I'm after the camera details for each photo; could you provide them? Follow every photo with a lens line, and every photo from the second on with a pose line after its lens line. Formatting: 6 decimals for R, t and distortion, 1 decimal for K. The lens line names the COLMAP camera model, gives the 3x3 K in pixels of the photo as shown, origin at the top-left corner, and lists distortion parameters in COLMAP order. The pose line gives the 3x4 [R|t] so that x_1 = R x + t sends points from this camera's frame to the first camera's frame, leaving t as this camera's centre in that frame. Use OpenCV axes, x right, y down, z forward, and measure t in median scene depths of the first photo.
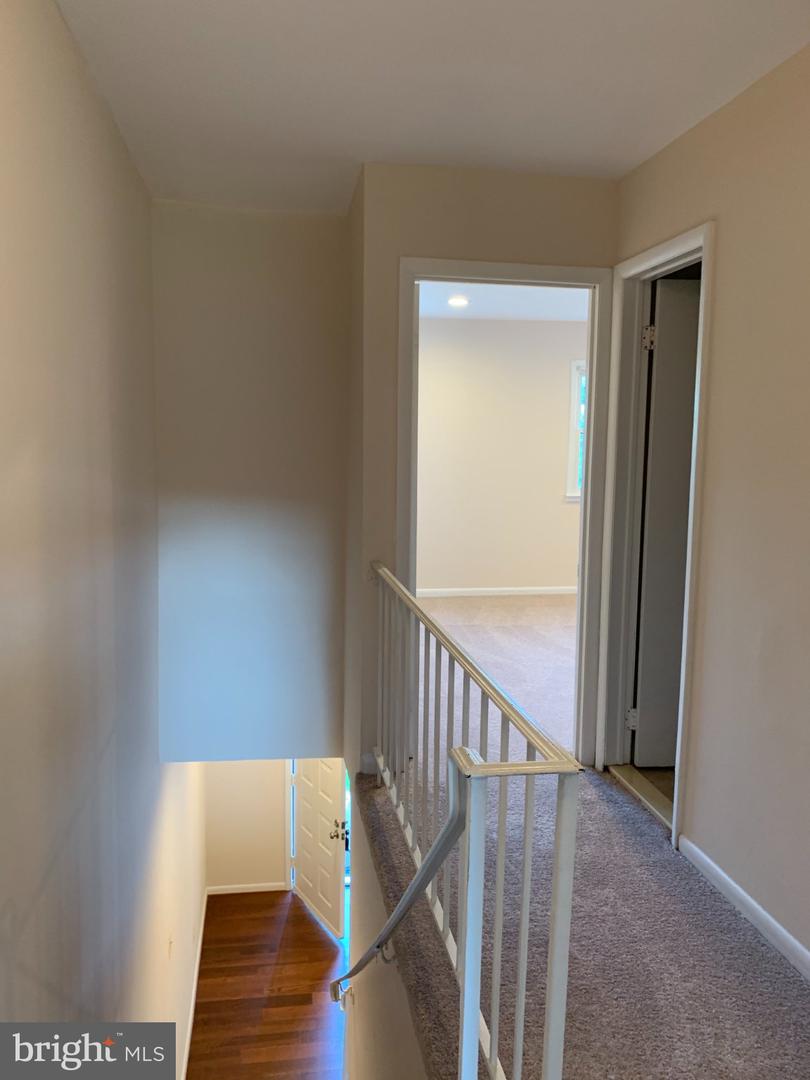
lens RADIAL K [[827.4, 0, 395.3], [0, 827.4, 538.9], [0, 0, 1]] dist [0.064188, -0.144260]
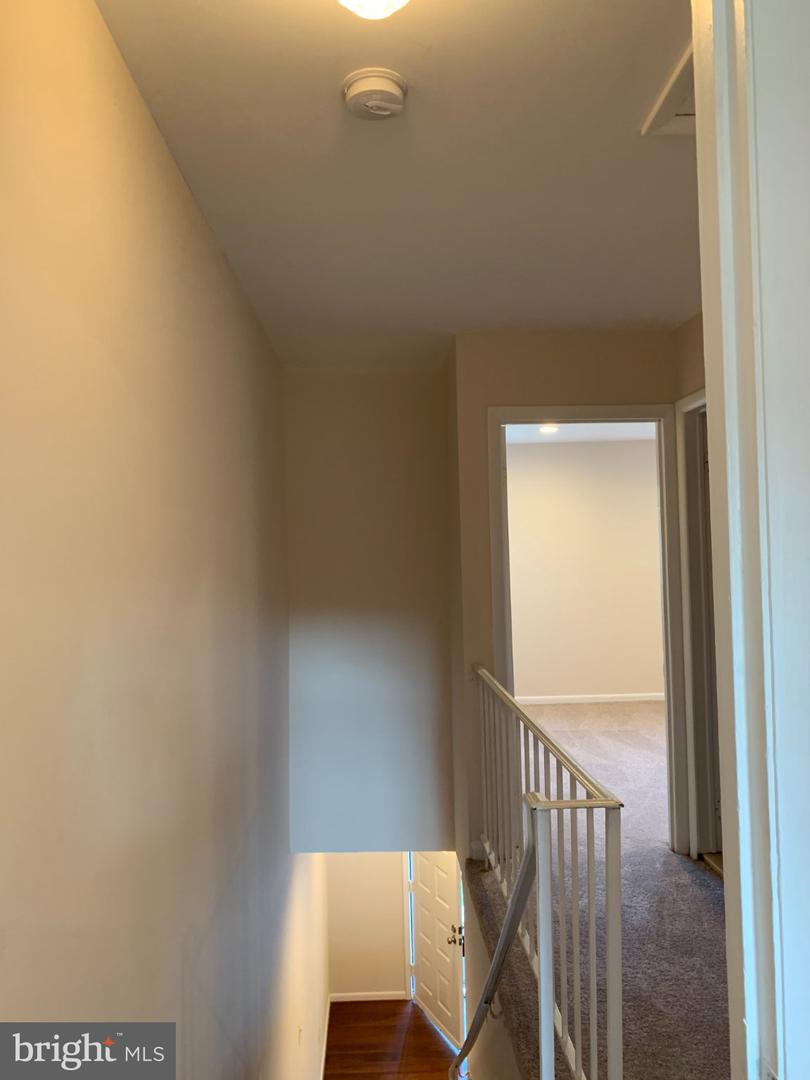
lens RADIAL K [[827.4, 0, 395.3], [0, 827.4, 538.9], [0, 0, 1]] dist [0.064188, -0.144260]
pose [[0.990662, -0.039371, -0.130531, 0.021037], [0.021032, 0.990068, -0.139008, 0.012395], [0.134707, 0.134965, 0.981651, -0.156543]]
